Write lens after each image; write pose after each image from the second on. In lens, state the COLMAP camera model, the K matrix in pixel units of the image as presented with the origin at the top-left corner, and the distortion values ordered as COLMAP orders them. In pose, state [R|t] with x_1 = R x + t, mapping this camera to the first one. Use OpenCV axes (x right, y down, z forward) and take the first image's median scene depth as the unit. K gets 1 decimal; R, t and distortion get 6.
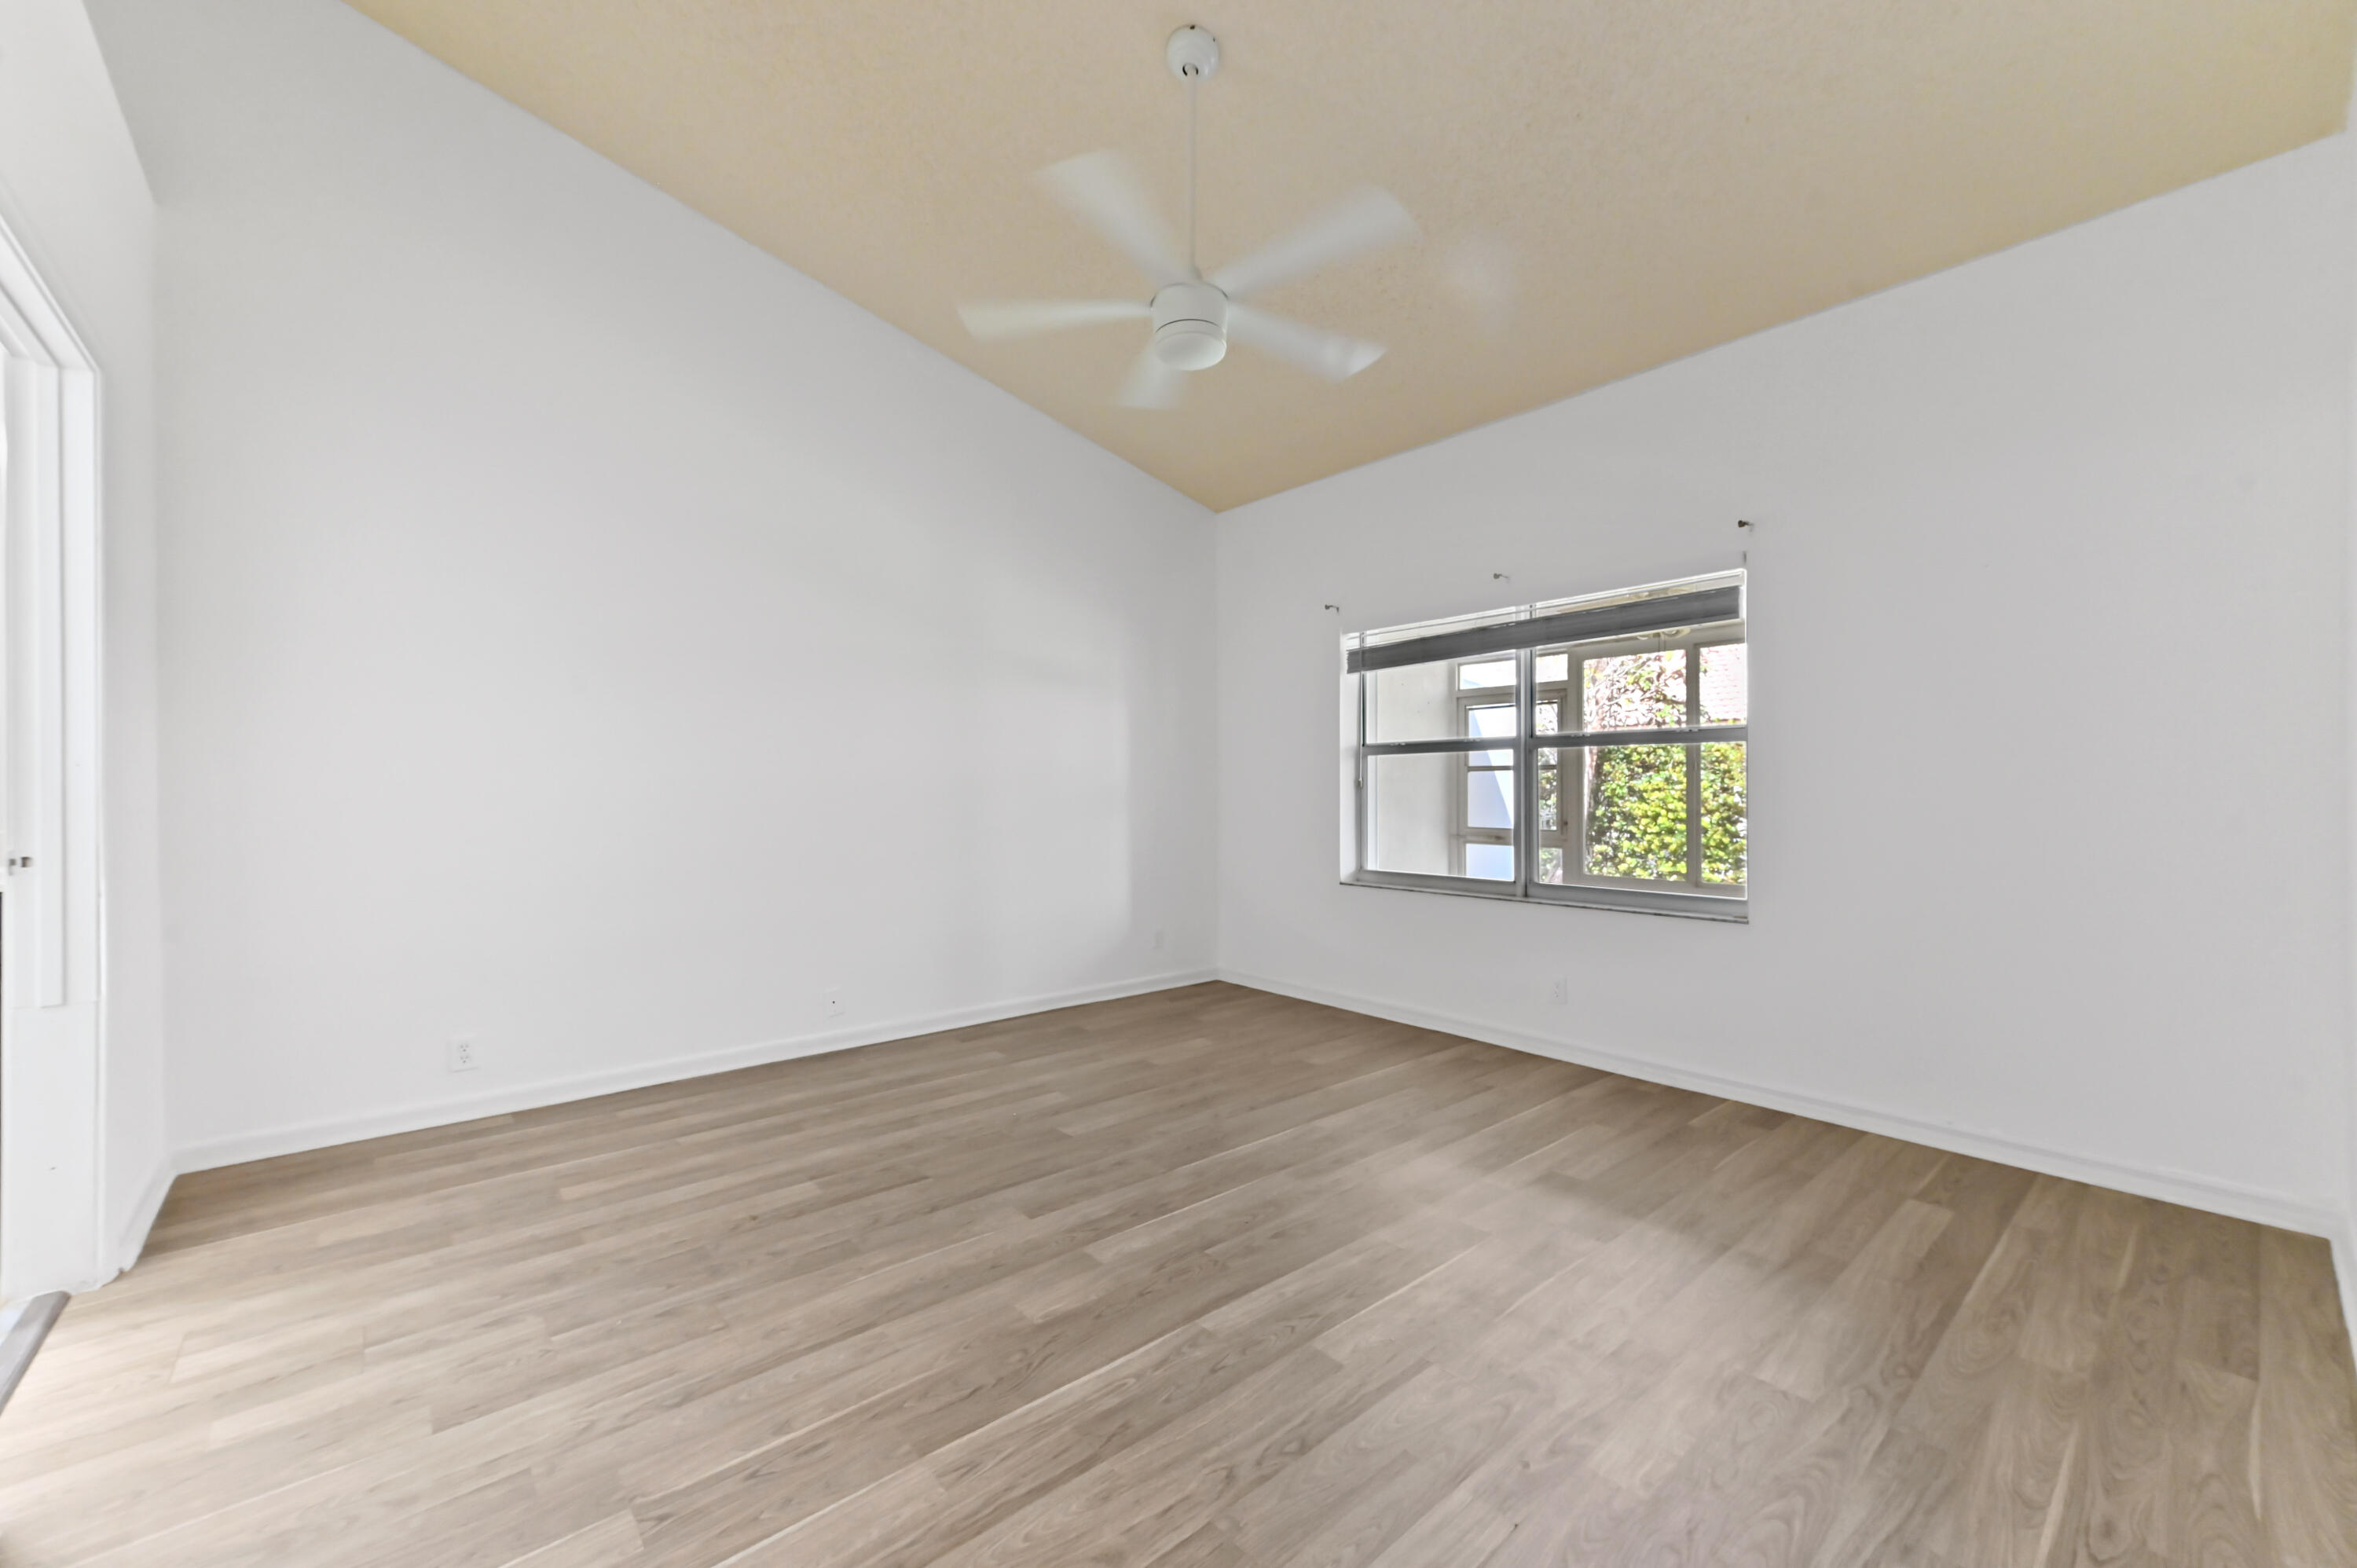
lens RADIAL K [[924.8, 0, 1171.0], [0, 924.8, 784.4], [0, 0, 1]] dist [0.016522, 0.000147]
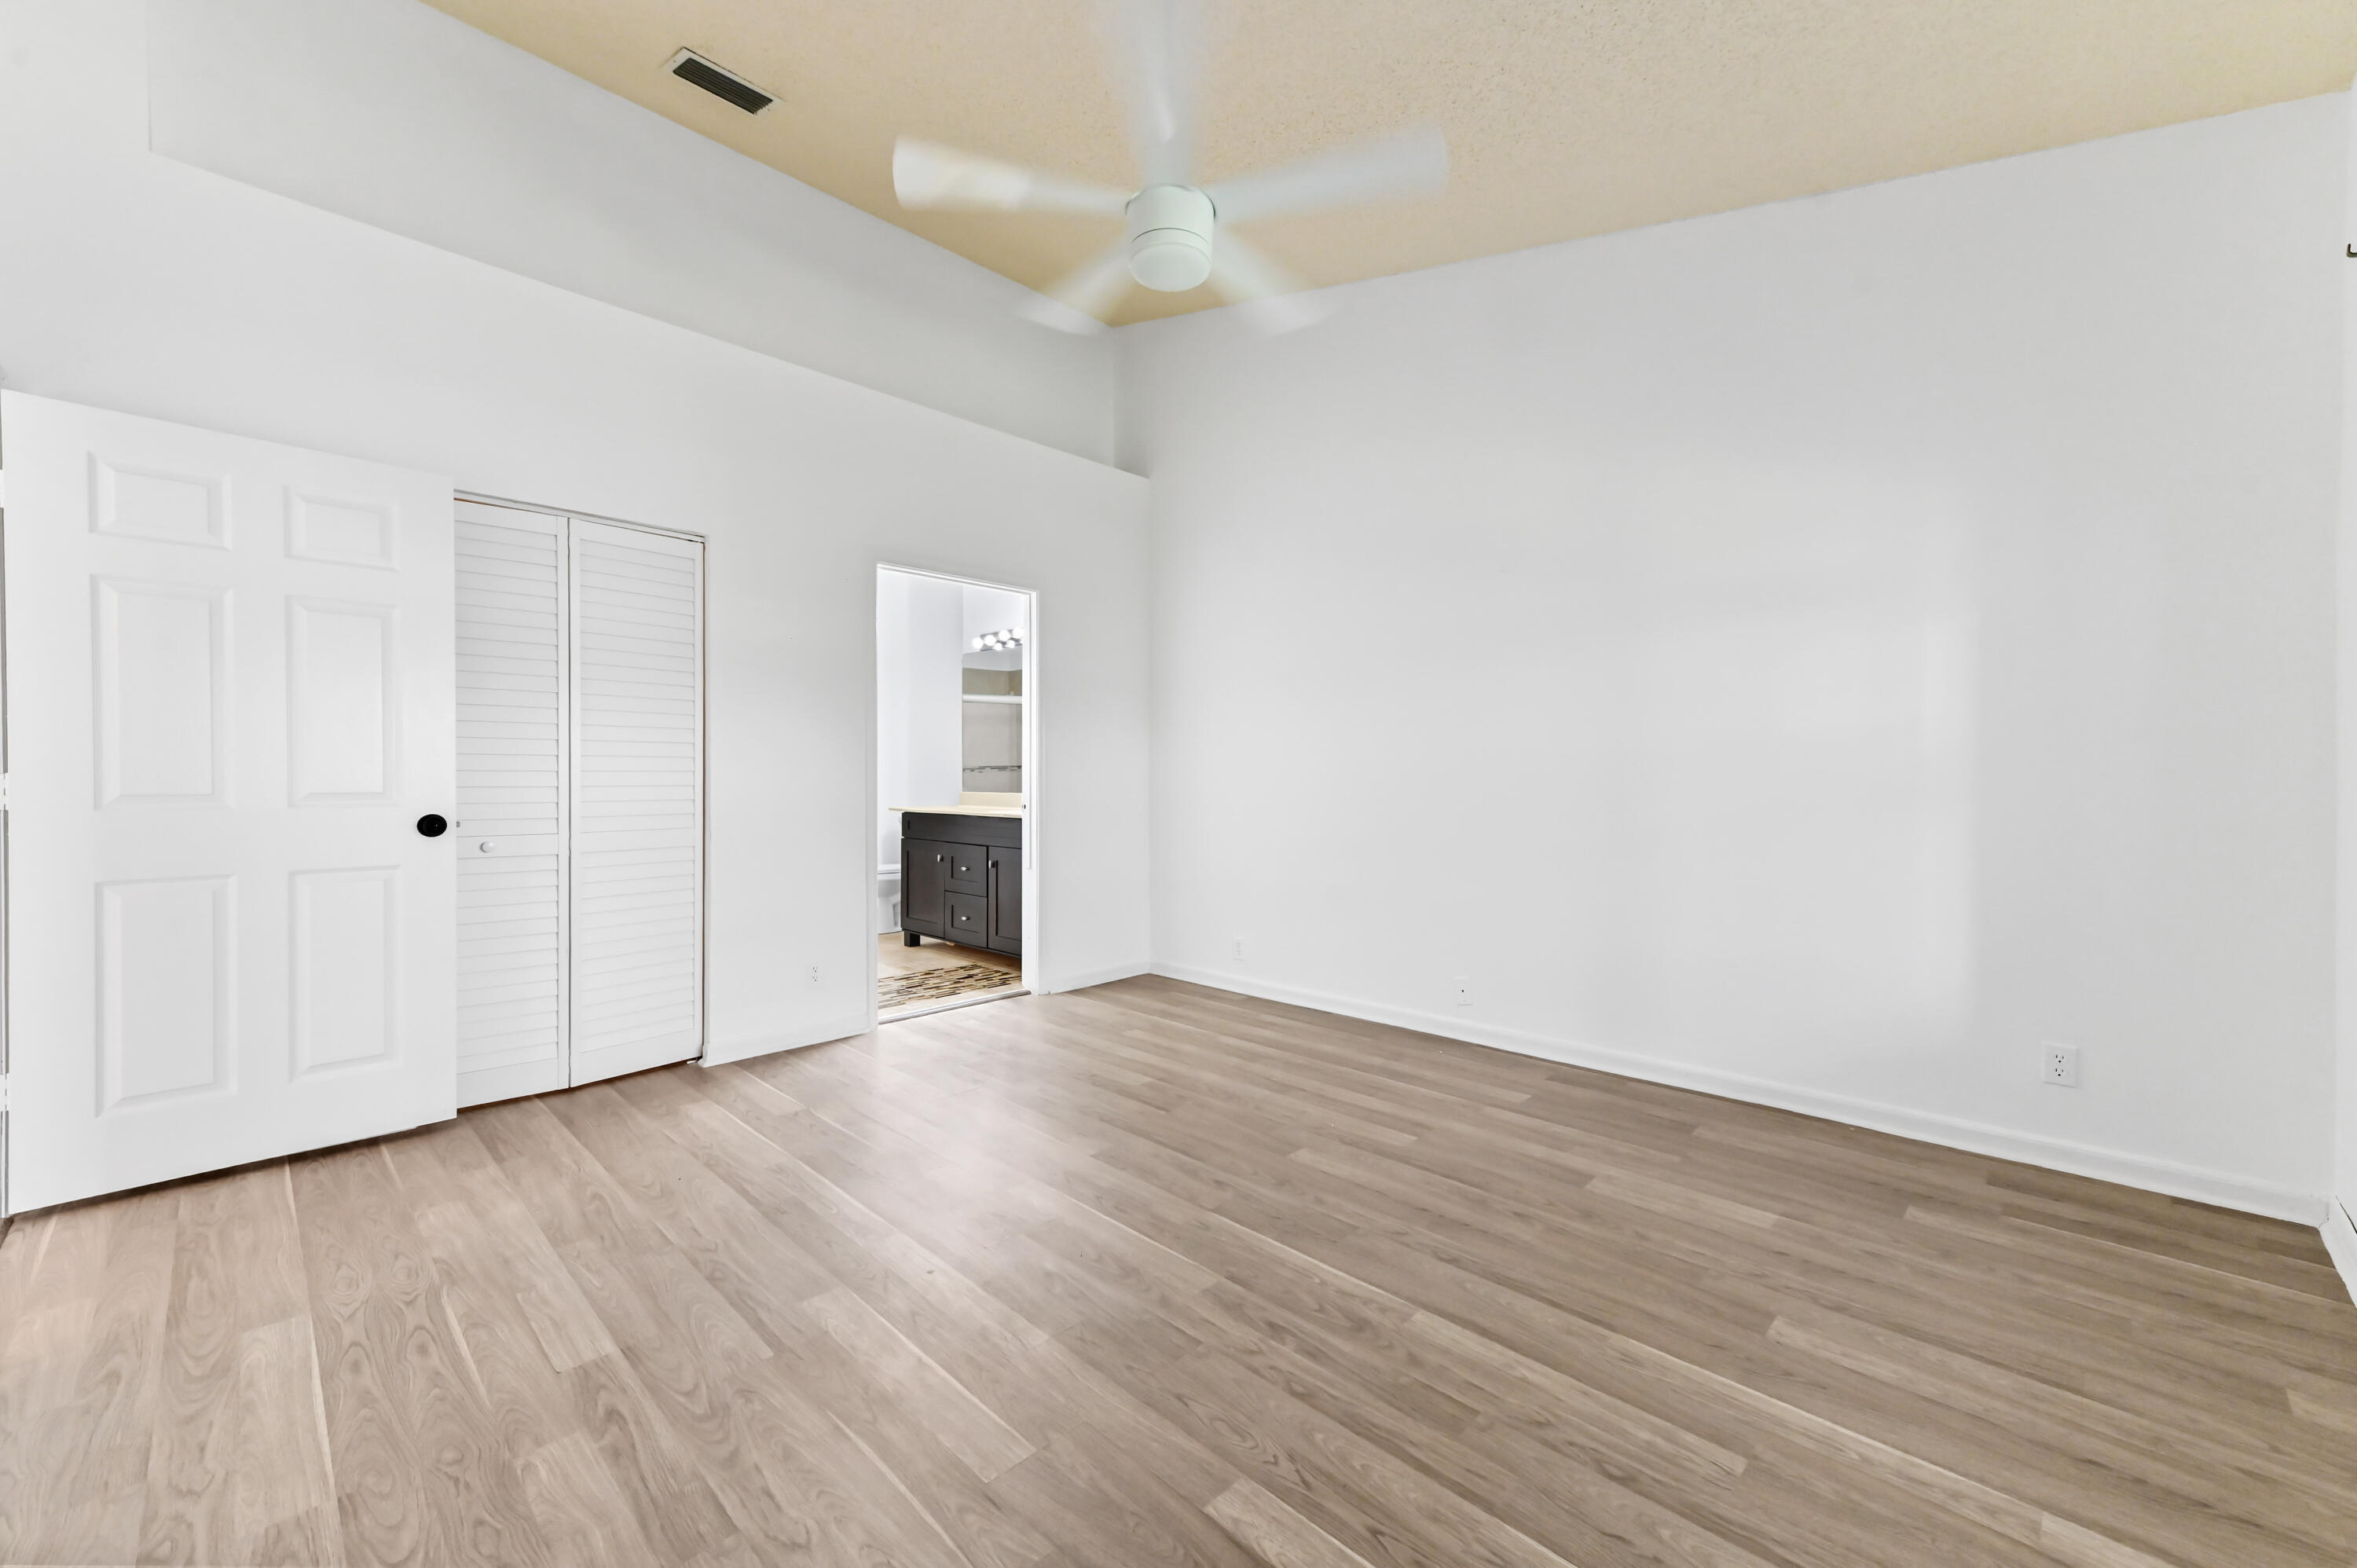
lens RADIAL K [[924.8, 0, 1171.0], [0, 924.8, 784.4], [0, 0, 1]] dist [0.016522, 0.000147]
pose [[0.073074, 0.005931, -0.997309, 0.856250], [0.007677, 0.999949, 0.006510, 0.008383], [0.997297, -0.008132, 0.073024, 0.891275]]
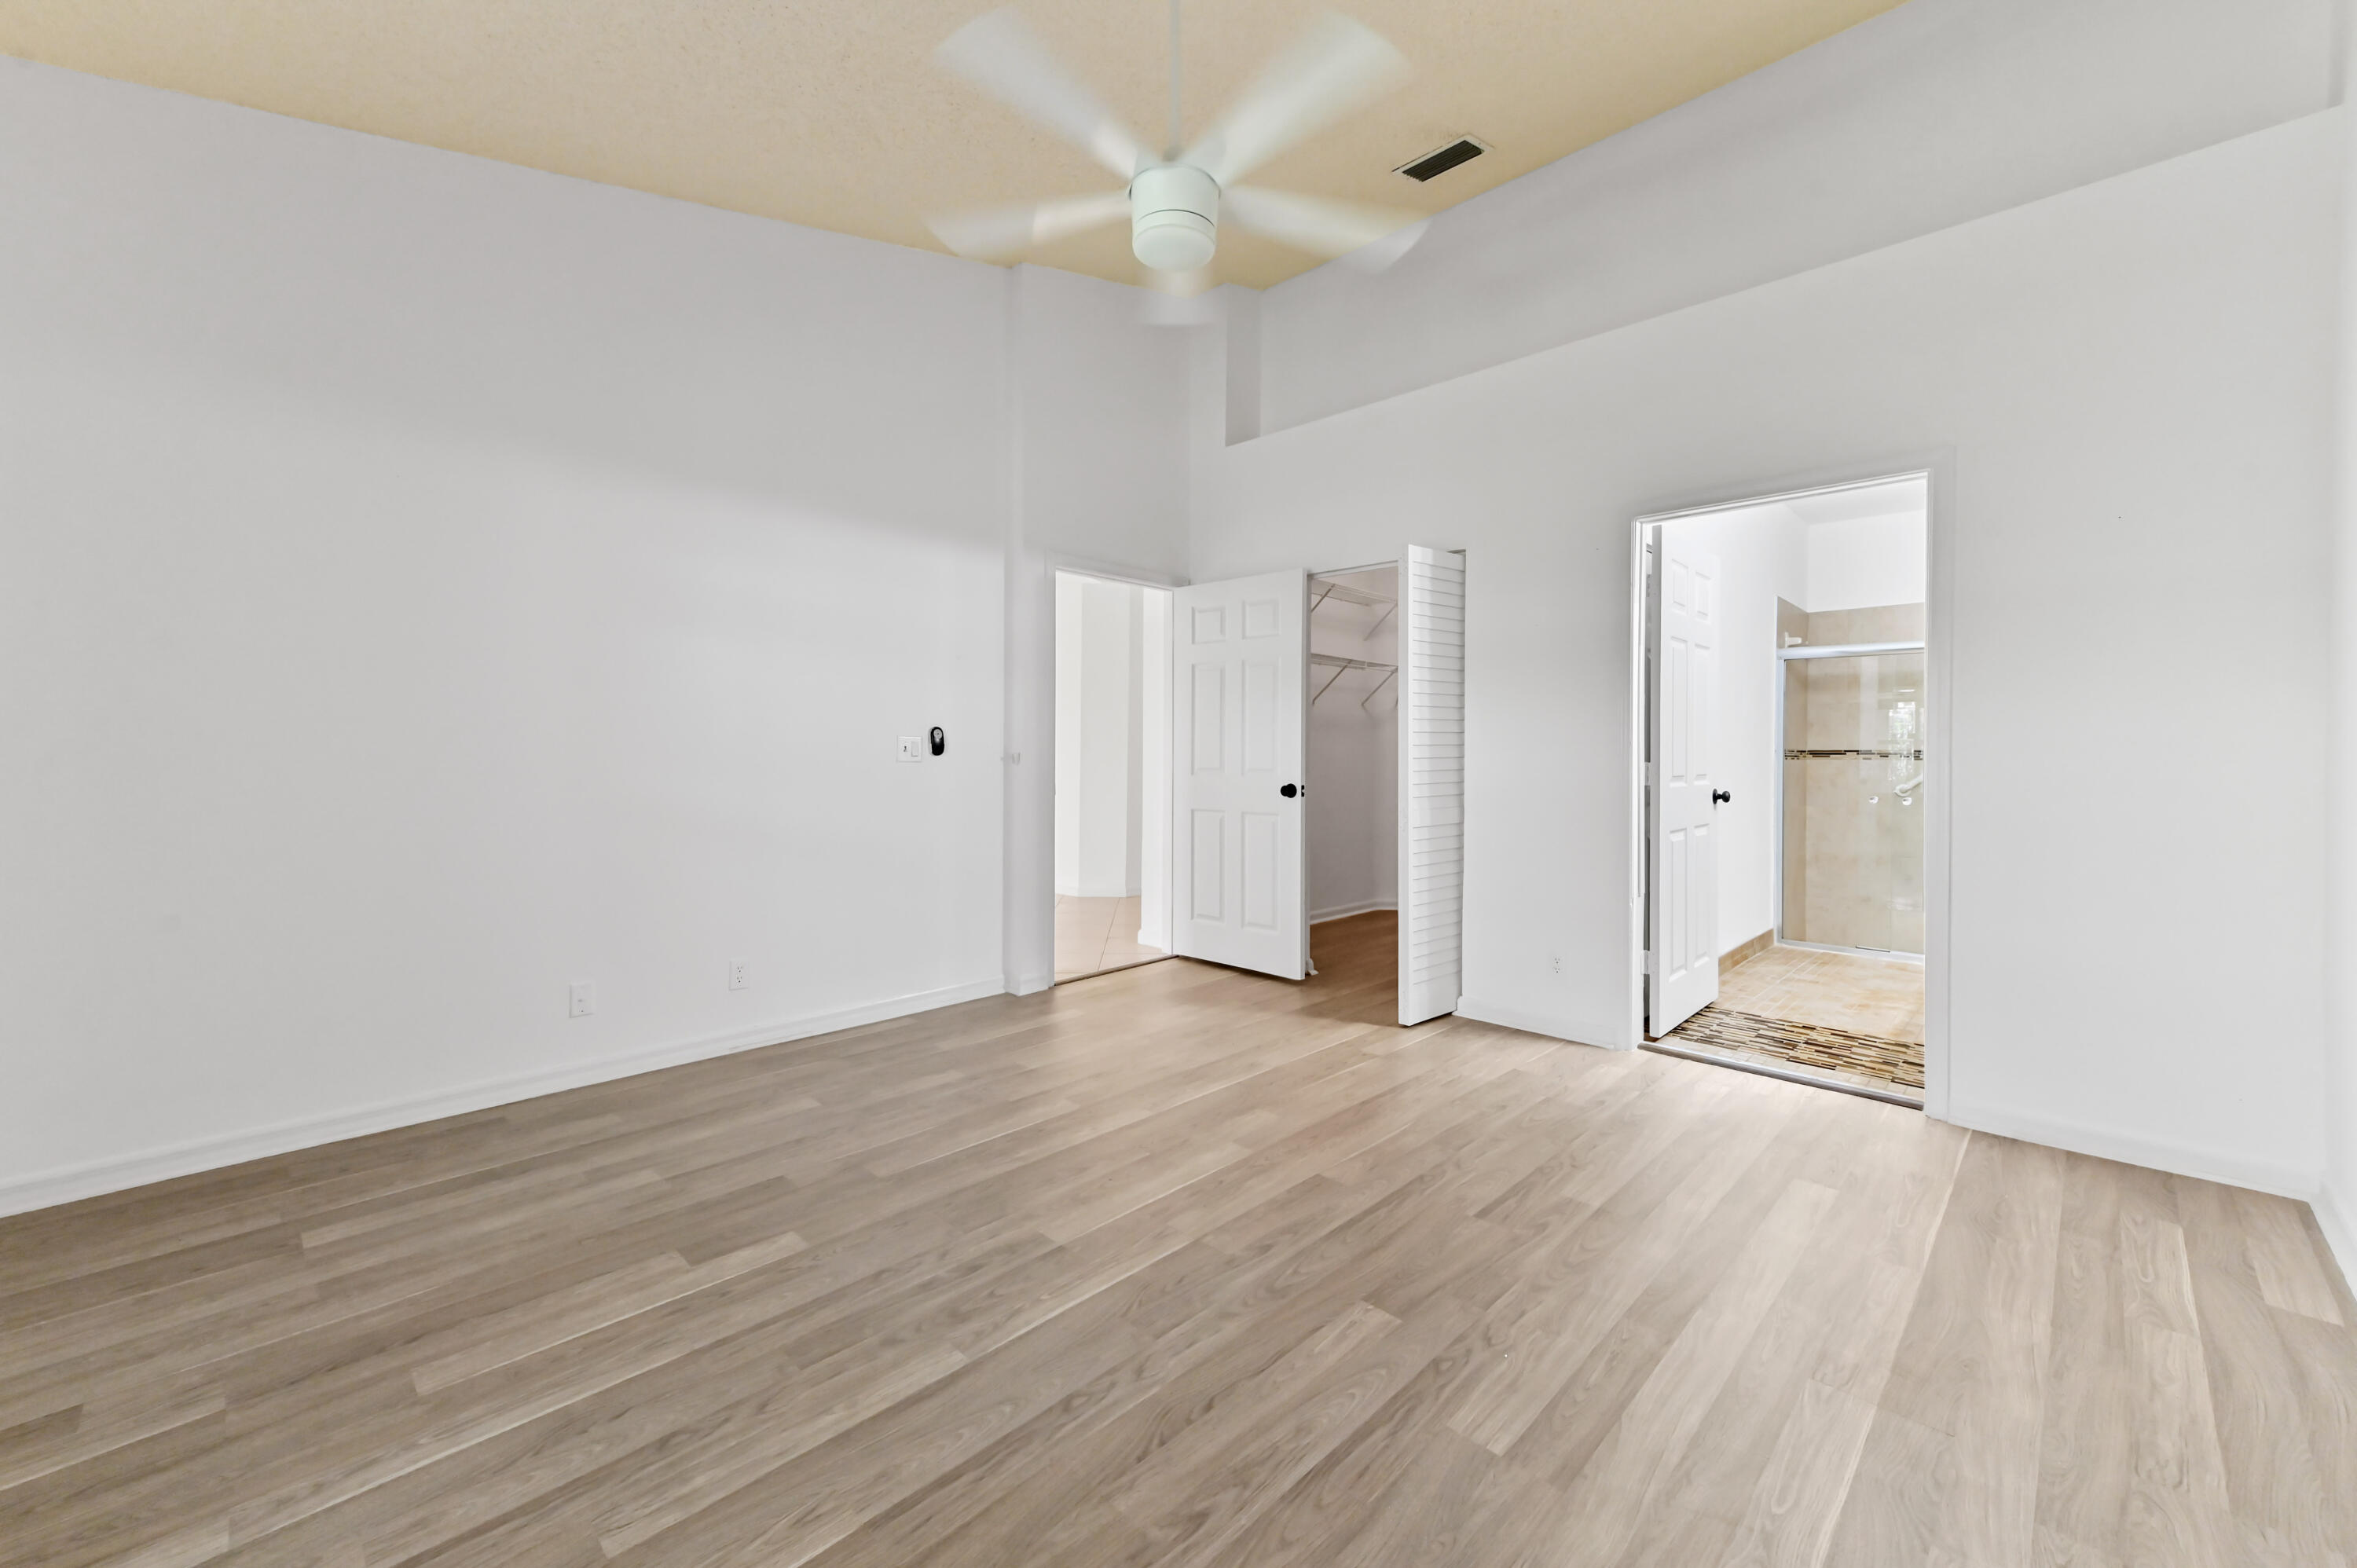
lens RADIAL K [[919.9, 0, 1174.6], [0, 919.9, 753.5], [0, 0, 1]] dist [0.011544, -0.000178]
pose [[-0.996446, -0.008326, -0.083822, 0.087585], [-0.007635, 0.999934, -0.008568, 0.005595], [0.083888, -0.007897, -0.996444, 1.767229]]
